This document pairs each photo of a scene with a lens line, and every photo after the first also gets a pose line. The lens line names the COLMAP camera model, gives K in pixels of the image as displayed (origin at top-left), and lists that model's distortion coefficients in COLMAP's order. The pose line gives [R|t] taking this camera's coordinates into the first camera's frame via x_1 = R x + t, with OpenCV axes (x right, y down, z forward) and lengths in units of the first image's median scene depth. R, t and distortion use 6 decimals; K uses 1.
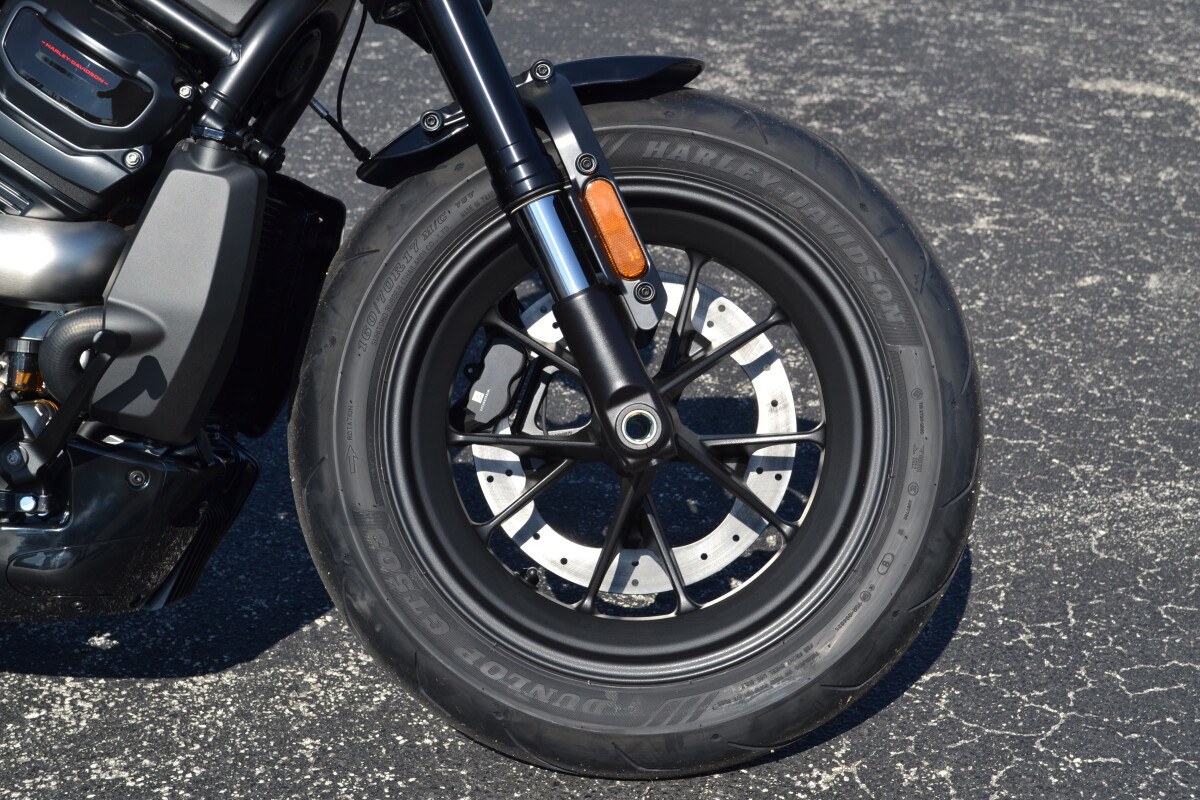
lens RADIAL K [[1949.7, 0, 600.0], [0, 1949.7, 400.0], [0, 0, 1]] dist [-0.011567, 0.048500]
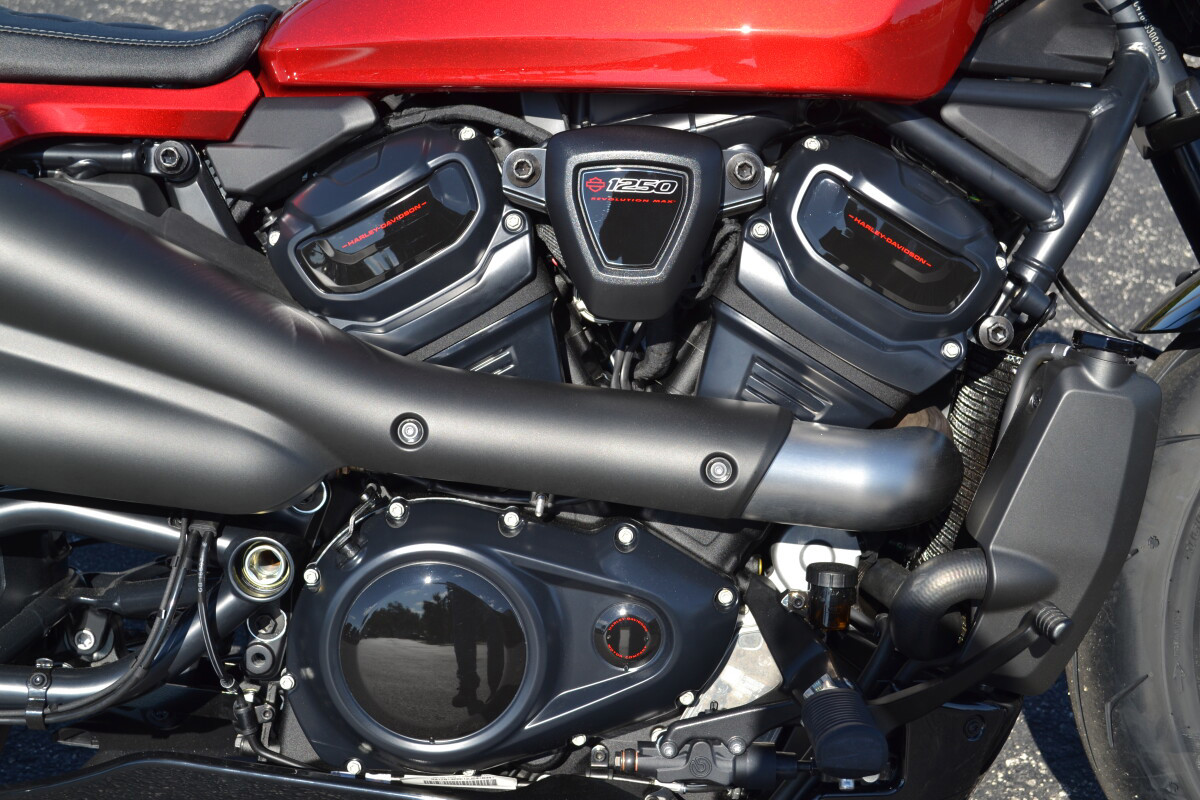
lens RADIAL K [[1766.5, 0, 600.0], [0, 1766.5, 400.0], [0, 0, 1]] dist [-0.017971, -0.011345]
pose [[0.999189, -0.032658, 0.023562, -0.381256], [0.030037, 0.994109, 0.104137, -0.173108], [-0.026824, -0.103345, 0.994284, 0.229849]]
